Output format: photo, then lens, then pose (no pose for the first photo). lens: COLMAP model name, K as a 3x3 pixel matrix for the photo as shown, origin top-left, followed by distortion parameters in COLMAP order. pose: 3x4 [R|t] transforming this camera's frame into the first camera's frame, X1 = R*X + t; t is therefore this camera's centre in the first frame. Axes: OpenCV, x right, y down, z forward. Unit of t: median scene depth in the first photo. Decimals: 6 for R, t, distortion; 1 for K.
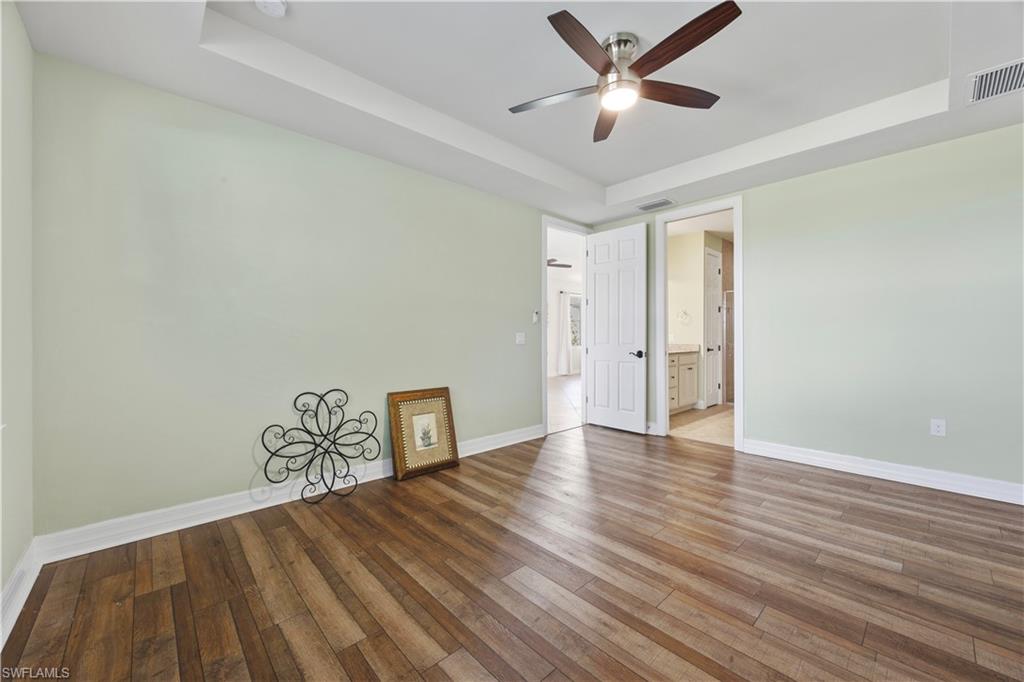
lens RADIAL K [[396.7, 0, 510.6], [0, 396.7, 337.8], [0, 0, 1]] dist [-0.003457, -0.000248]
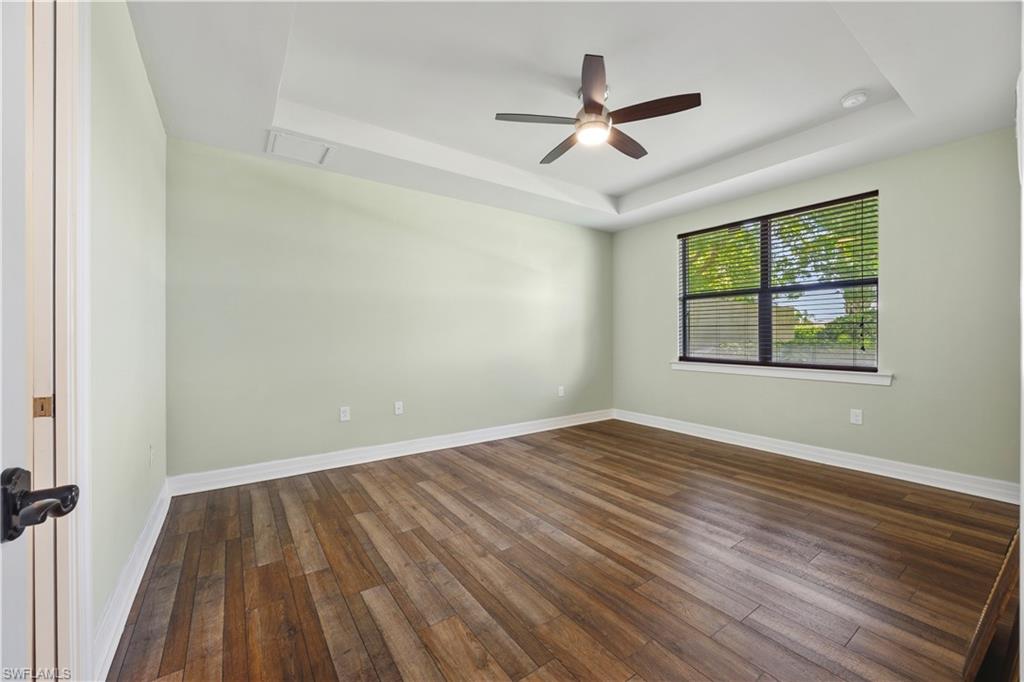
lens RADIAL K [[396.7, 0, 512.3], [0, 396.7, 338.3], [0, 0, 1]] dist [-0.003457, -0.000248]
pose [[-0.991230, 0.003366, 0.132103, 0.368525], [0.004083, 0.999978, 0.005156, -0.004151], [-0.132083, 0.005650, -0.991223, 2.263844]]
